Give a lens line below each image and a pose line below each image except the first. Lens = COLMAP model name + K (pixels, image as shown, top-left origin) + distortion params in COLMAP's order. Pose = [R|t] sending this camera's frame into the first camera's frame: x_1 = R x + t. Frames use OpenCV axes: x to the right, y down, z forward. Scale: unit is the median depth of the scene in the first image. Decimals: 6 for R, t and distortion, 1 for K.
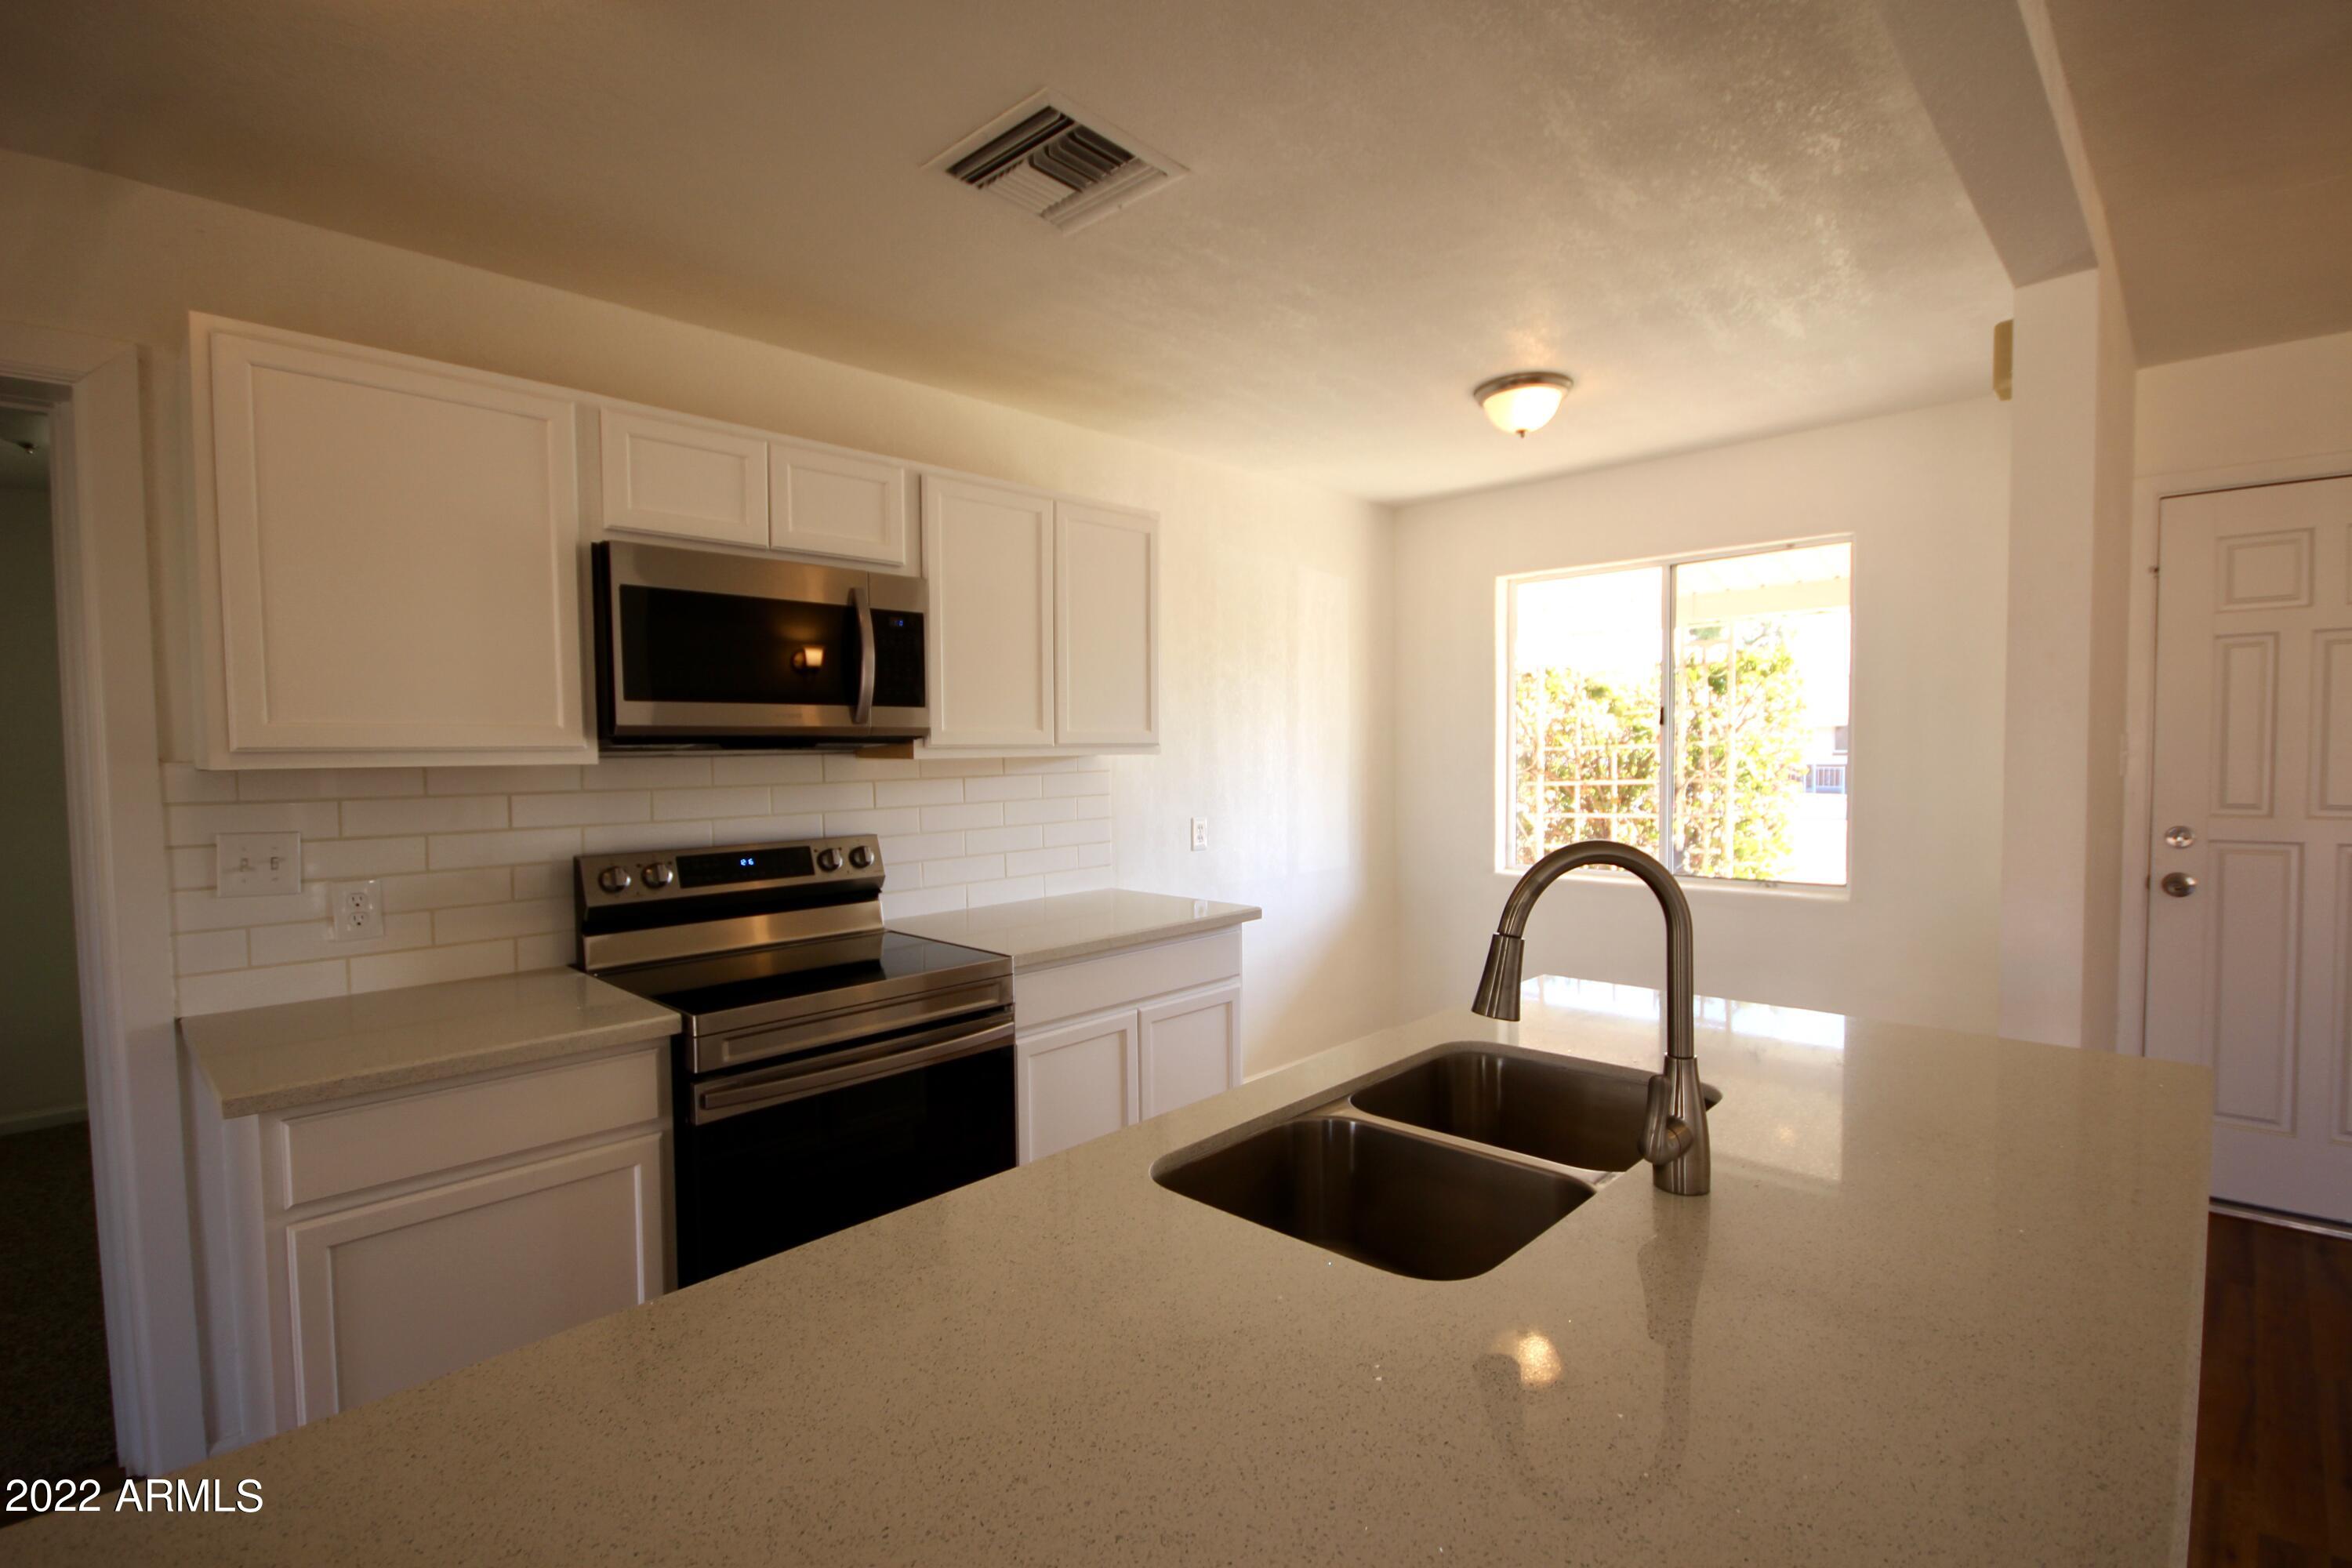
lens RADIAL K [[1090.2, 0, 1169.9], [0, 1090.2, 796.3], [0, 0, 1]] dist [0.004464, -0.003772]
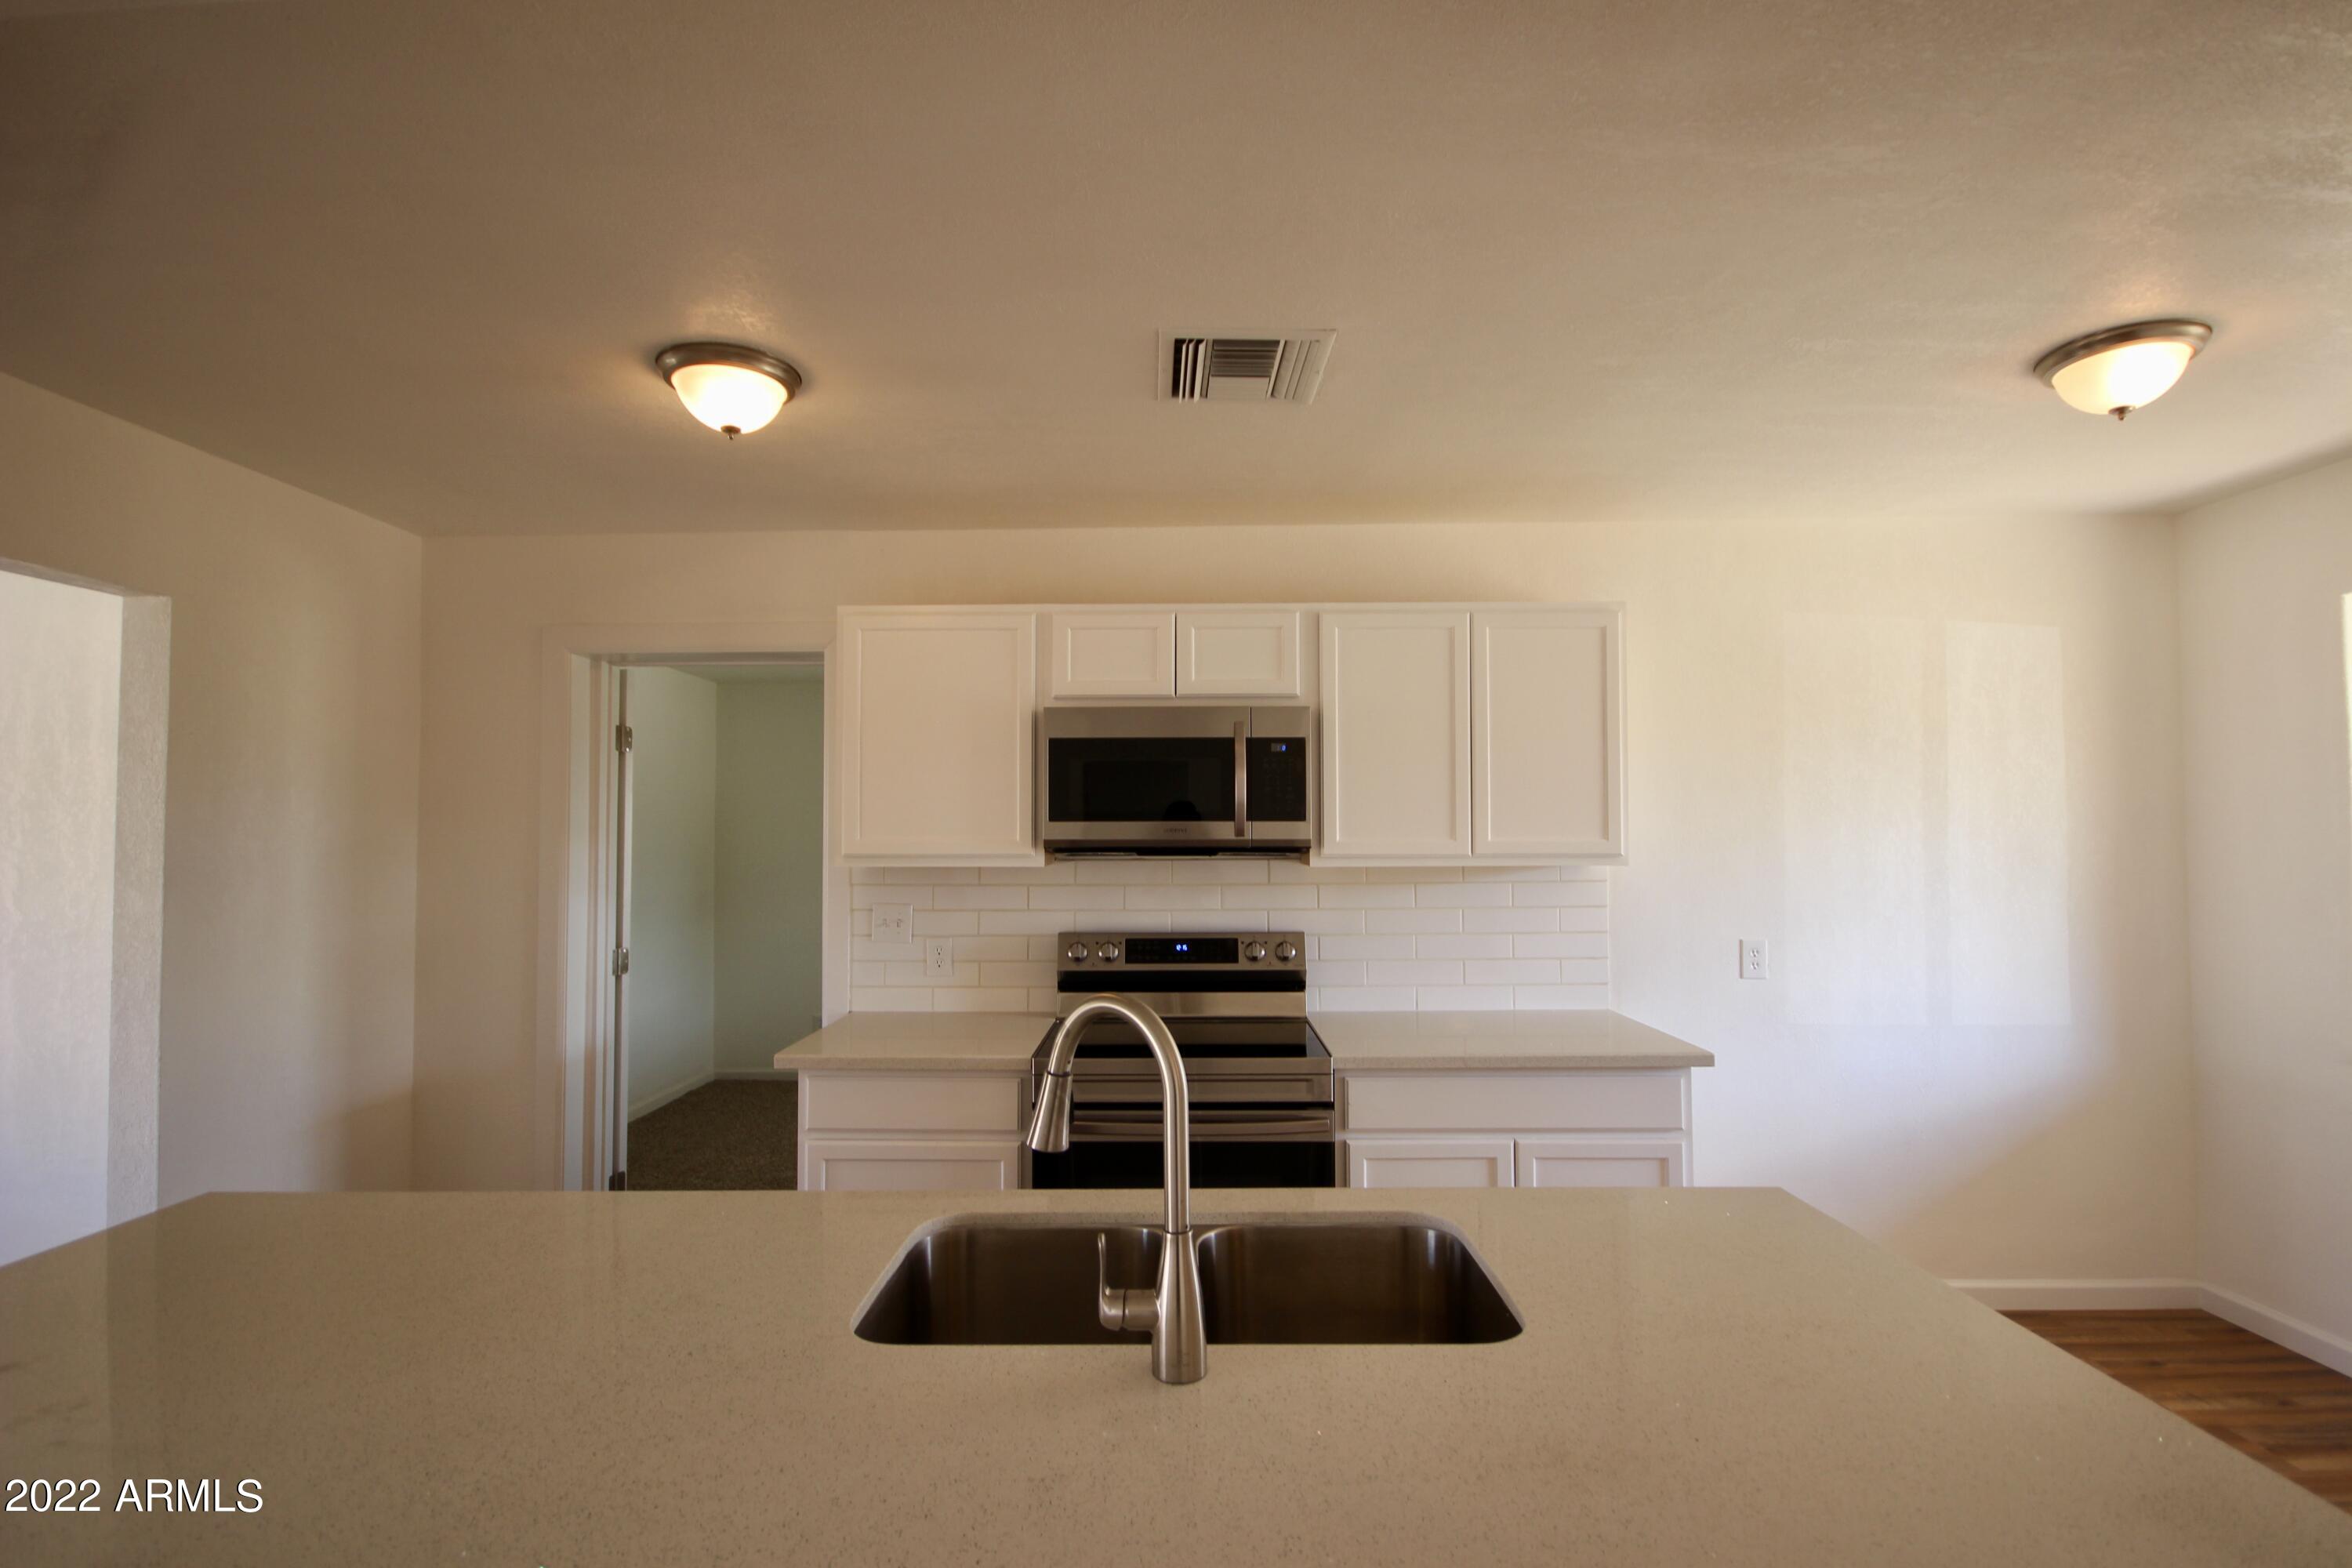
lens RADIAL K [[1090.2, 0, 1170.5], [0, 1090.2, 802.3], [0, 0, 1]] dist [0.004464, -0.003772]
pose [[0.685908, -0.014727, -0.727539, 0.481238], [-0.037236, 0.997775, -0.055302, -0.032847], [0.726735, 0.065023, 0.683834, 0.132445]]
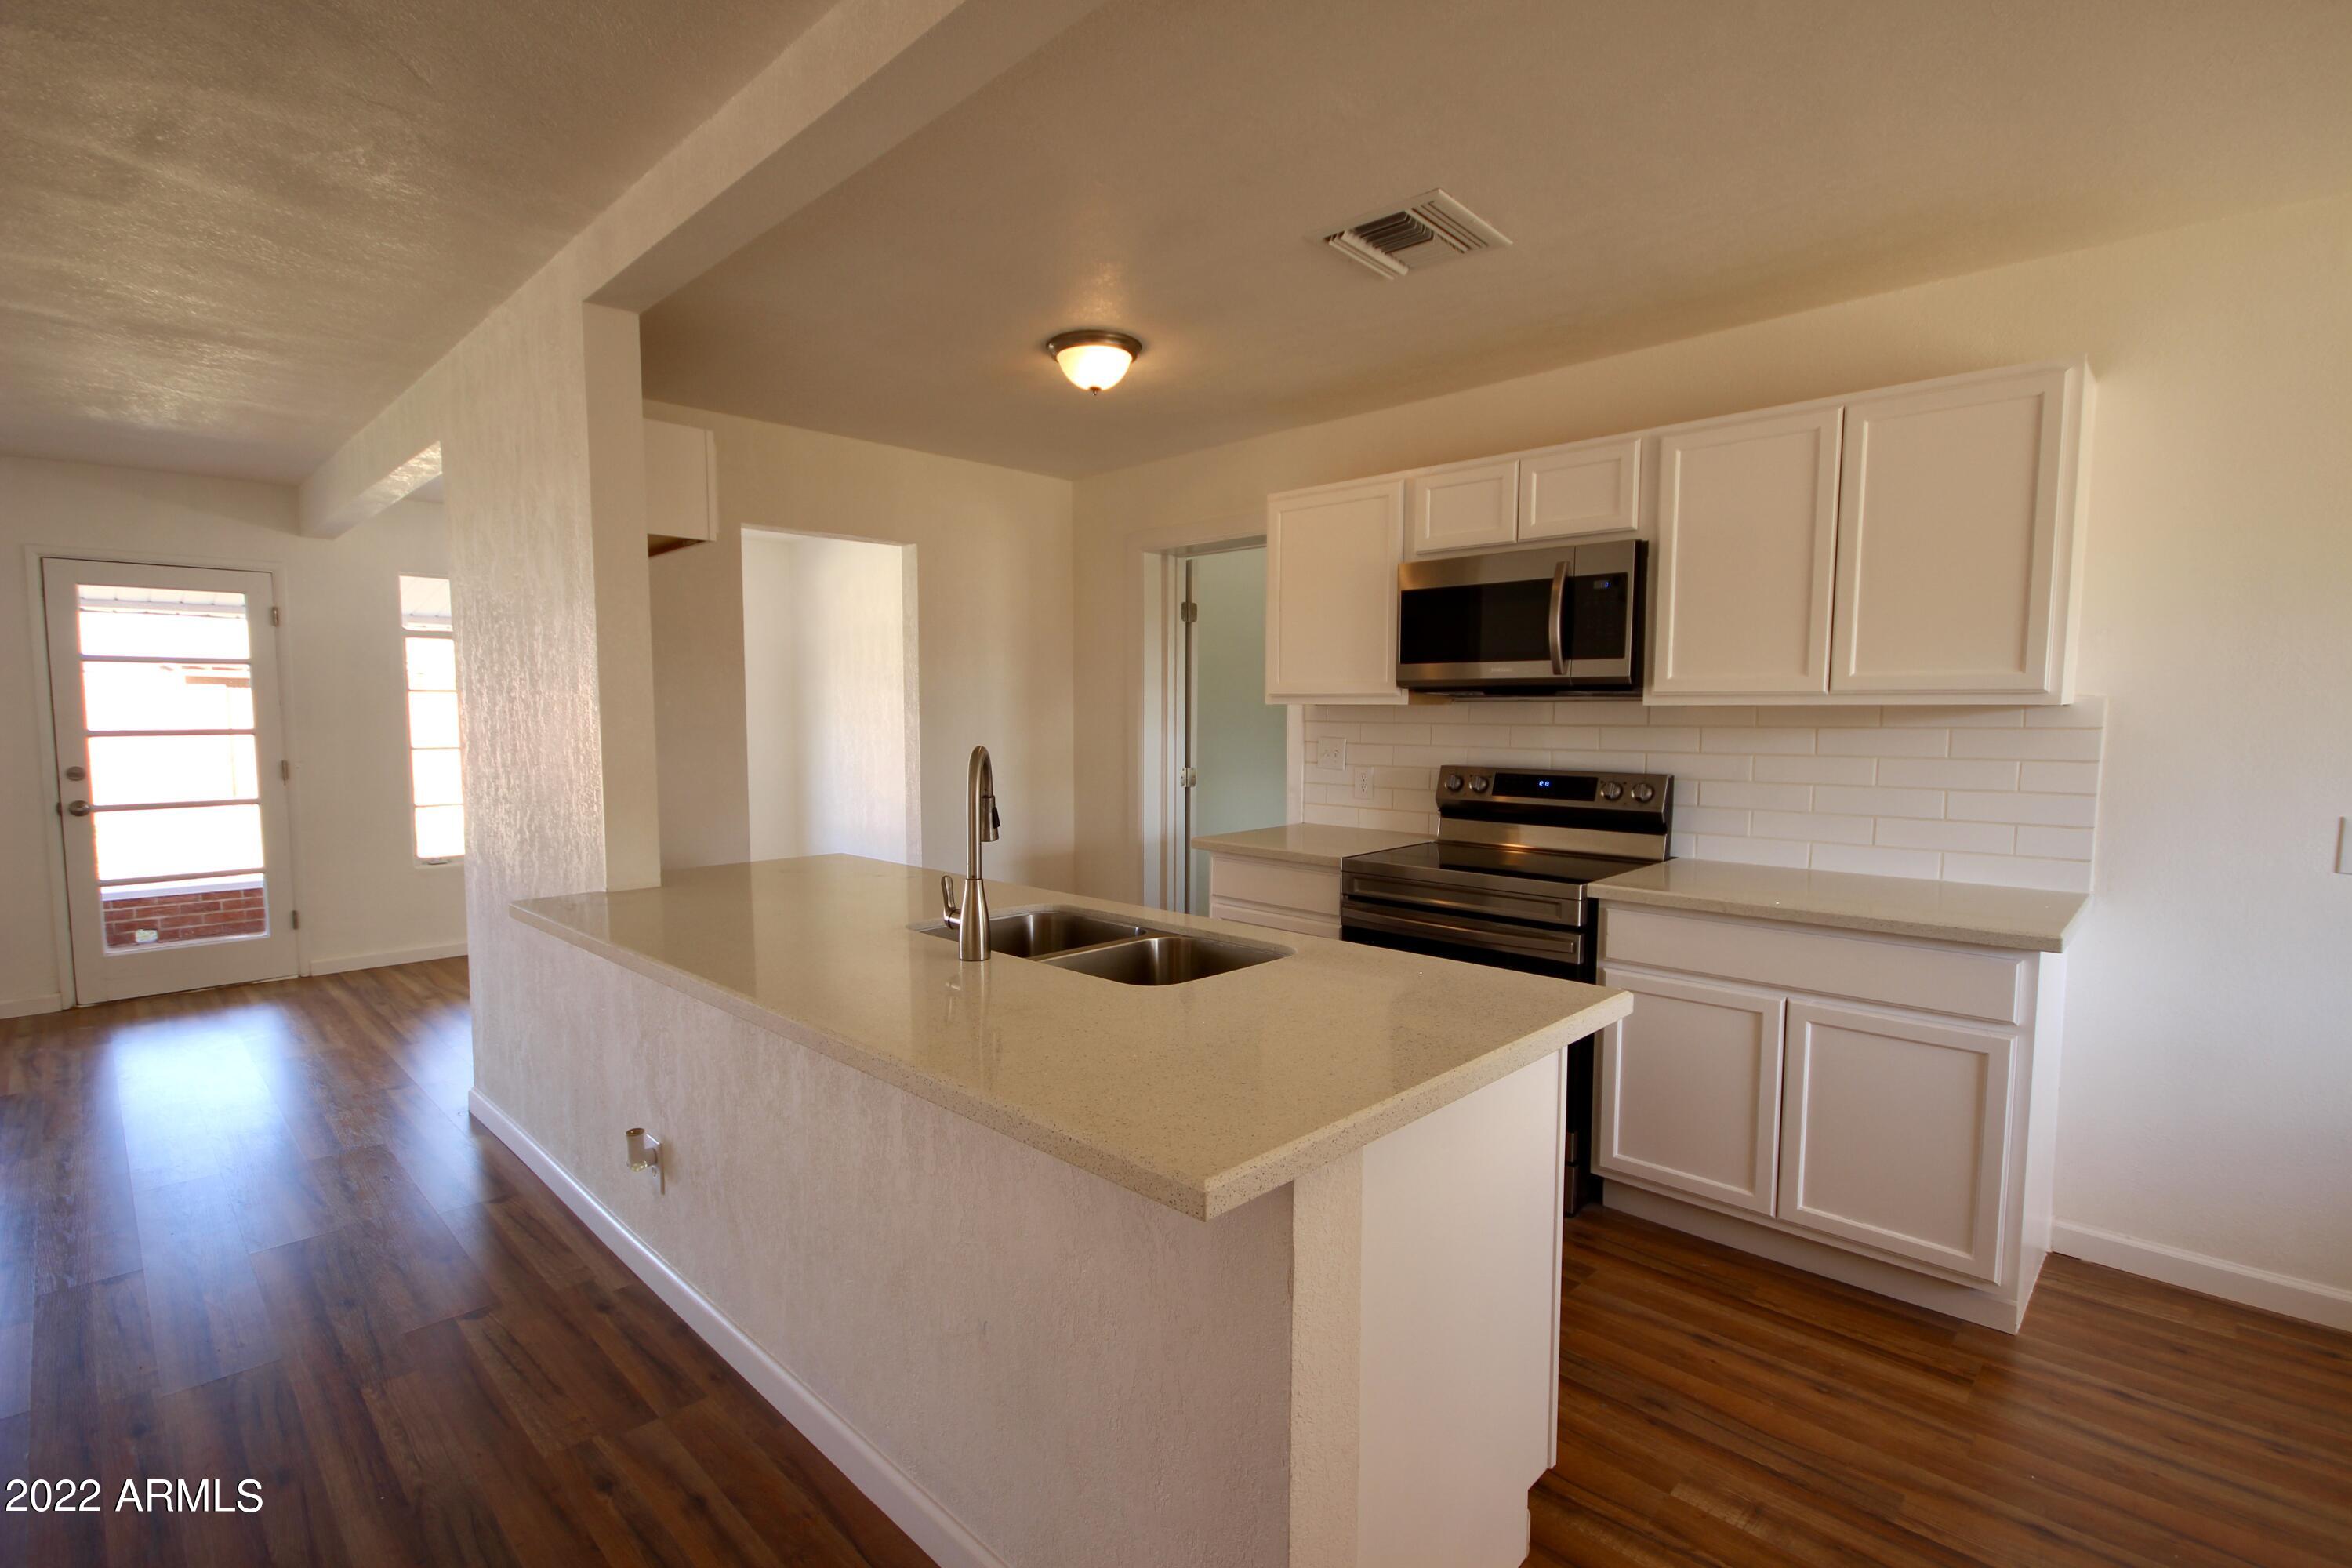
lens RADIAL K [[1090.2, 0, 1162.6], [0, 1090.2, 798.9], [0, 0, 1]] dist [0.004464, -0.003772]
pose [[-0.007957, 0.096188, -0.995331, 0.870244], [-0.044792, 0.994330, 0.096449, -0.024737], [0.998965, 0.045350, -0.003604, 0.531080]]
